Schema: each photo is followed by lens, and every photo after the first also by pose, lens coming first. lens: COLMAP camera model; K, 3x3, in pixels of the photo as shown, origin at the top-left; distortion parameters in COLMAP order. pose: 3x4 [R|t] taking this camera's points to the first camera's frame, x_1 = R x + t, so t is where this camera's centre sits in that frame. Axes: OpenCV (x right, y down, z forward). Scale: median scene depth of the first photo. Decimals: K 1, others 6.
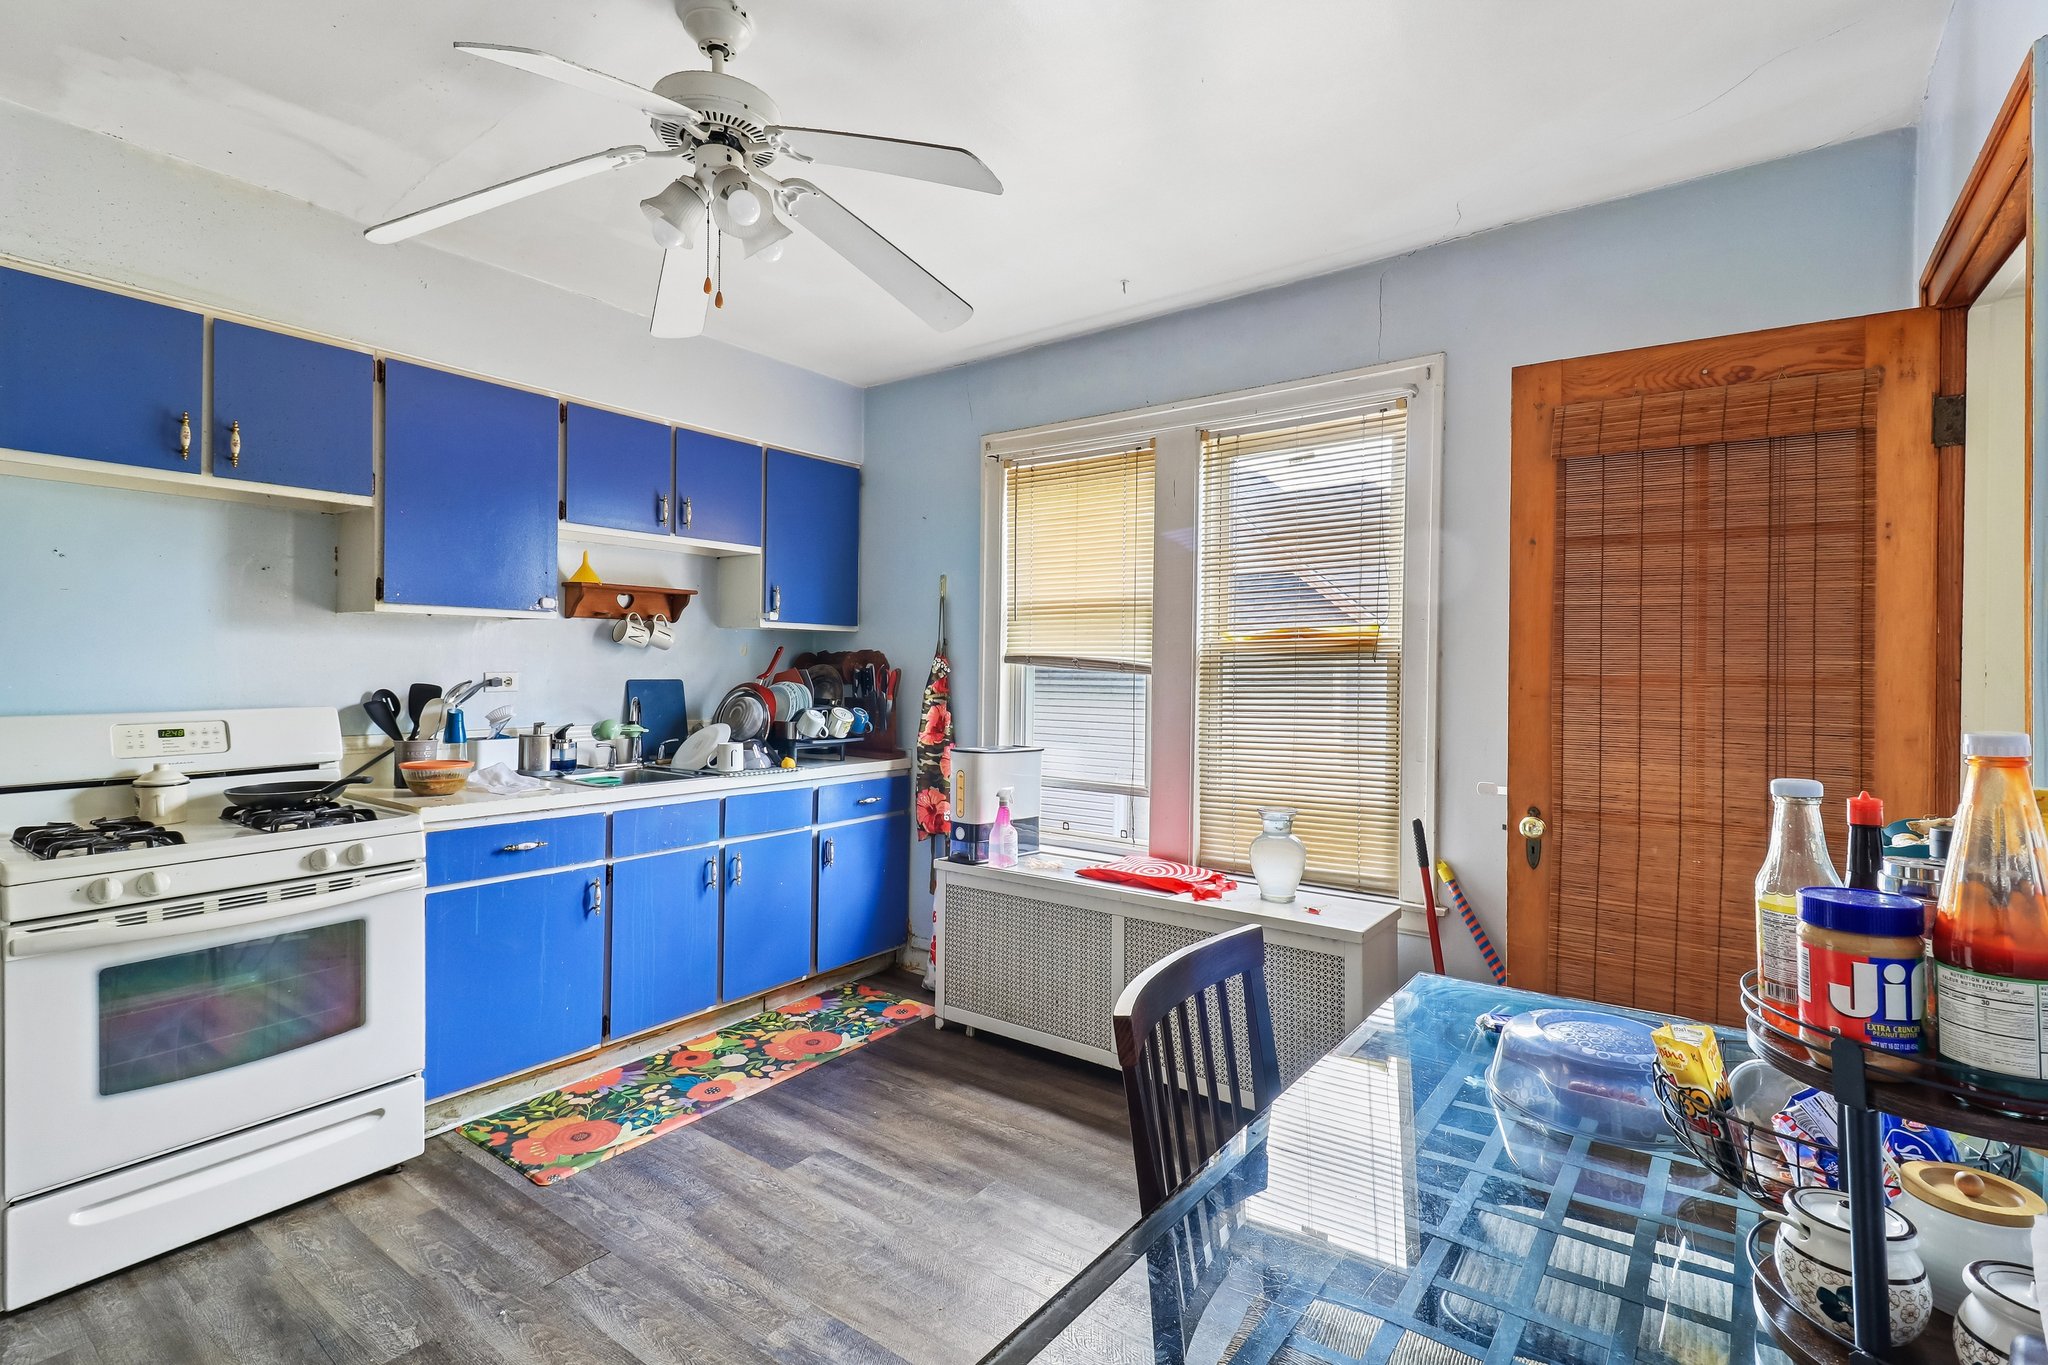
lens RADIAL K [[961.1, 0, 1008.1], [0, 961.1, 680.3], [0, 0, 1]] dist [0.025037, -0.000406]
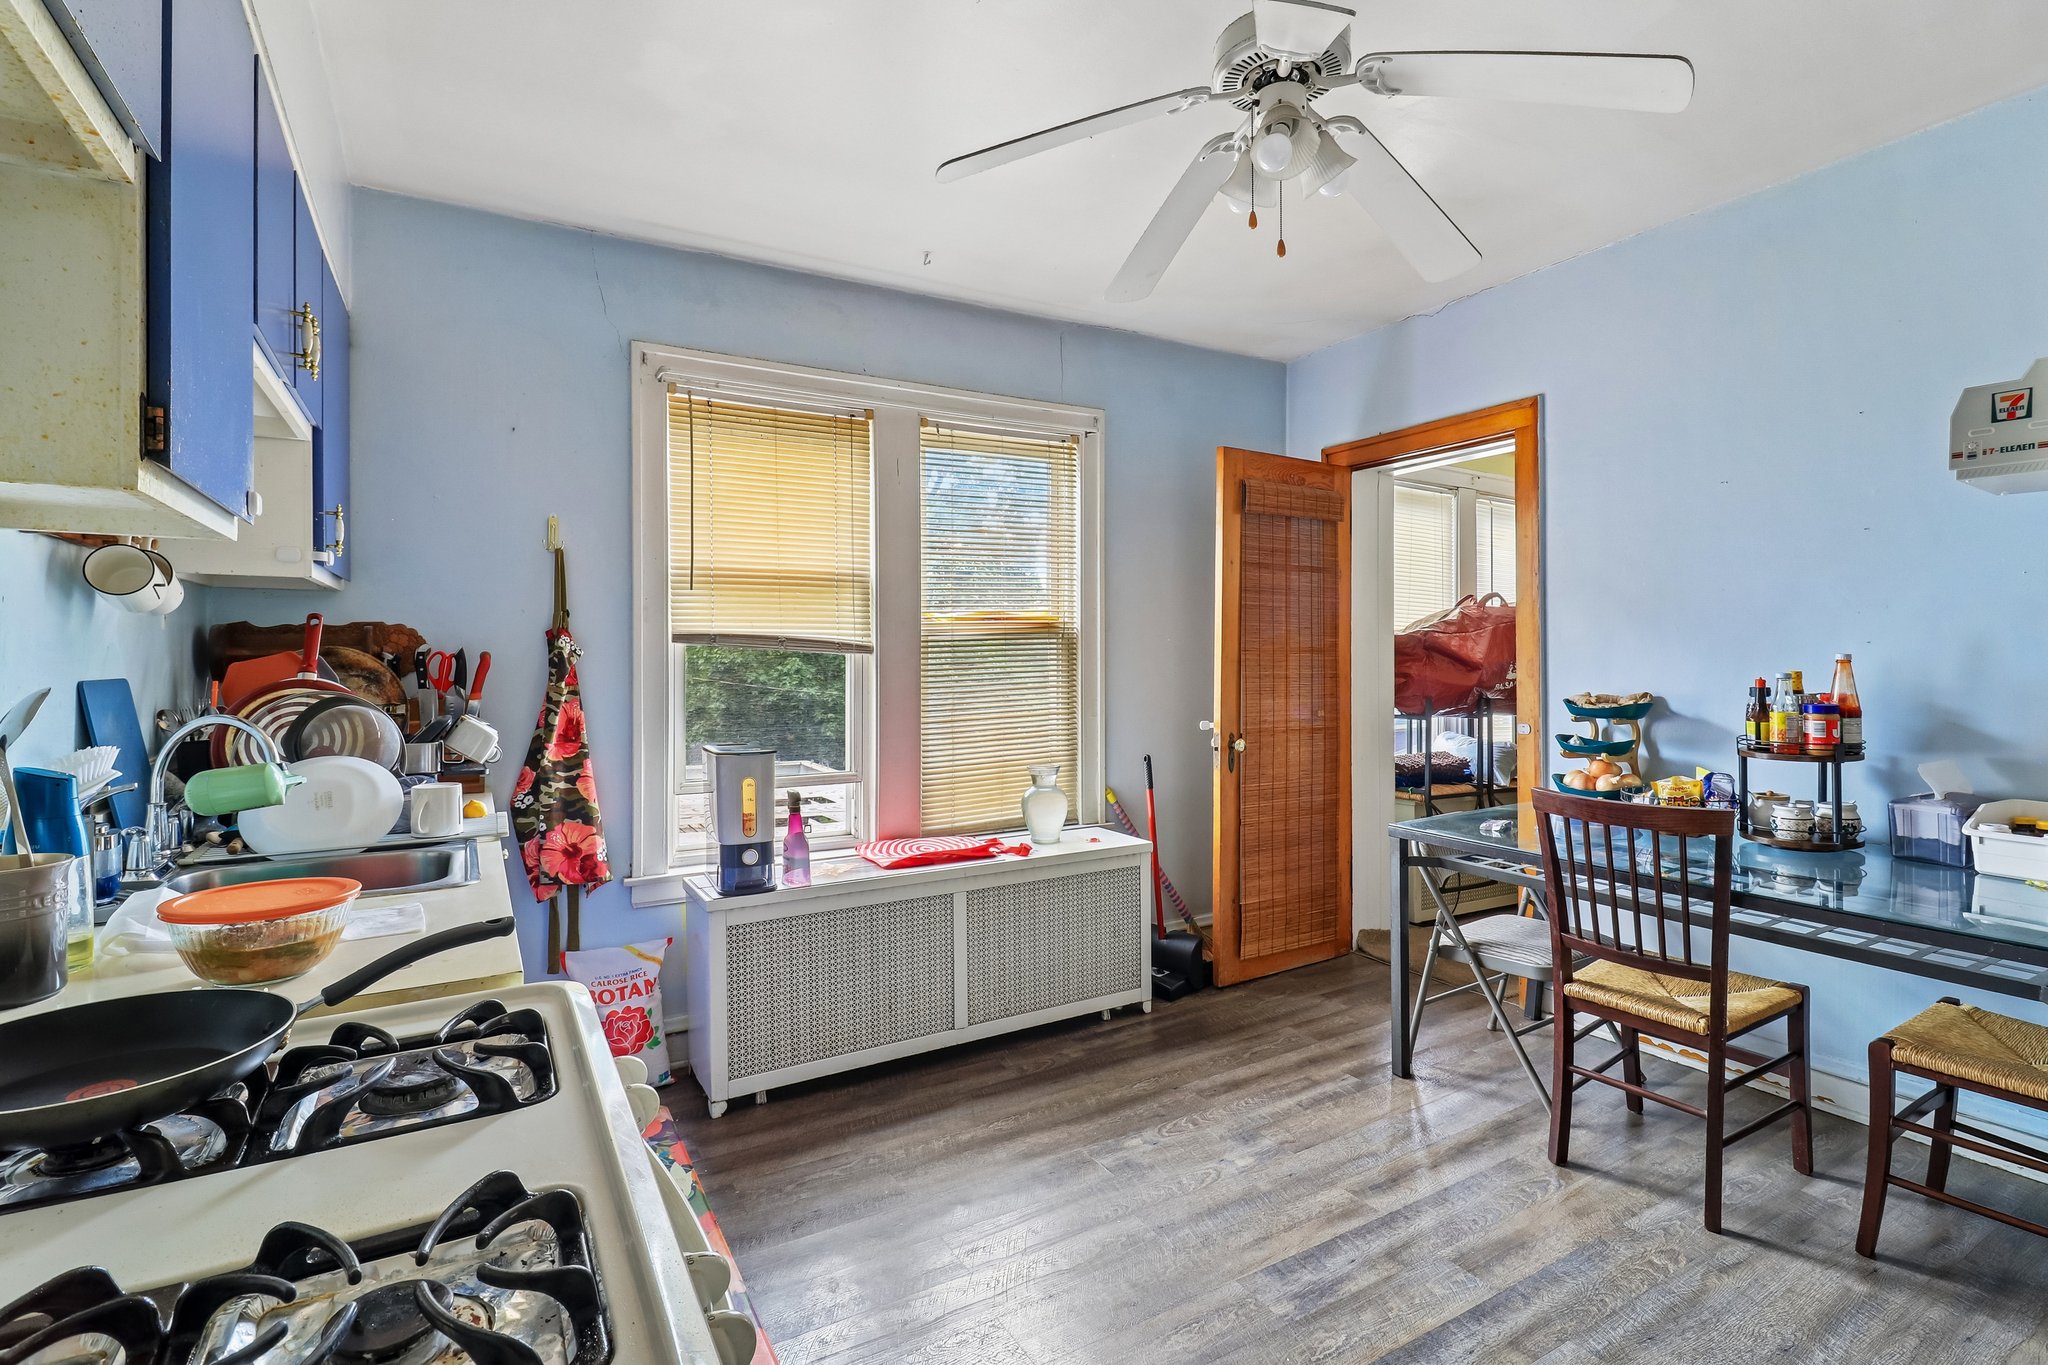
lens RADIAL K [[978.8, 0, 1024.0], [0, 978.8, 682.5], [0, 0, 1]] dist [-0.003501, -0.001430]
pose [[0.381237, -0.037212, 0.923728, -0.795928], [0.023360, 0.999258, 0.030614, -0.004617], [-0.924182, 0.009907, 0.381824, 0.544483]]
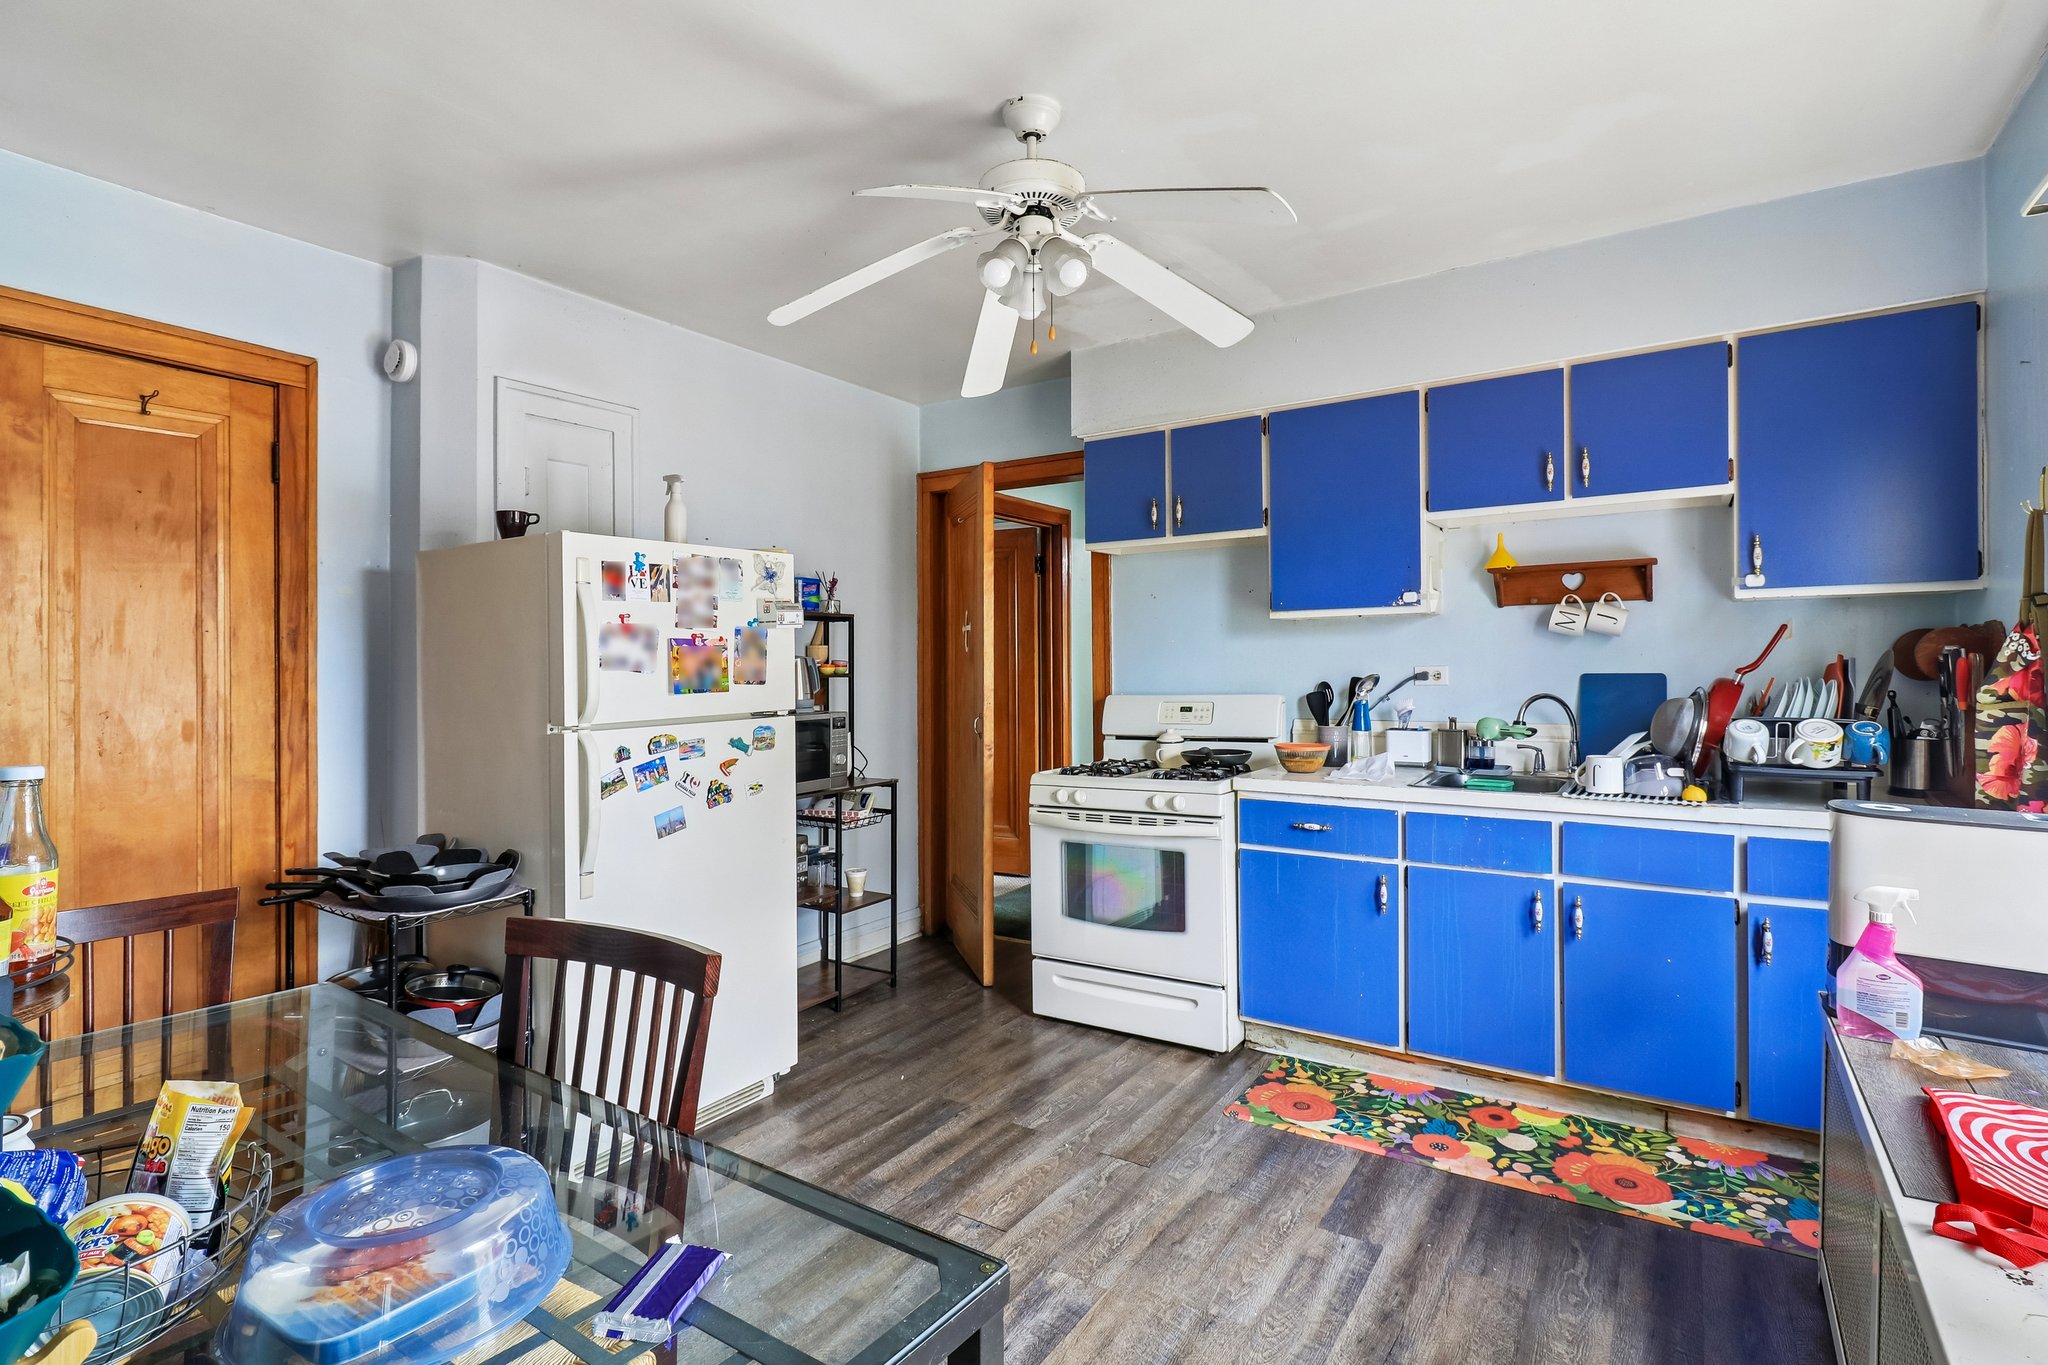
lens RADIAL K [[978.8, 0, 1024.0], [0, 978.8, 682.5], [0, 0, 1]] dist [-0.003501, -0.001430]
pose [[0.058311, 0.009544, -0.998253, 0.541059], [-0.000347, 0.999954, 0.009540, -0.001023], [0.998298, -0.000210, 0.058311, 0.572896]]
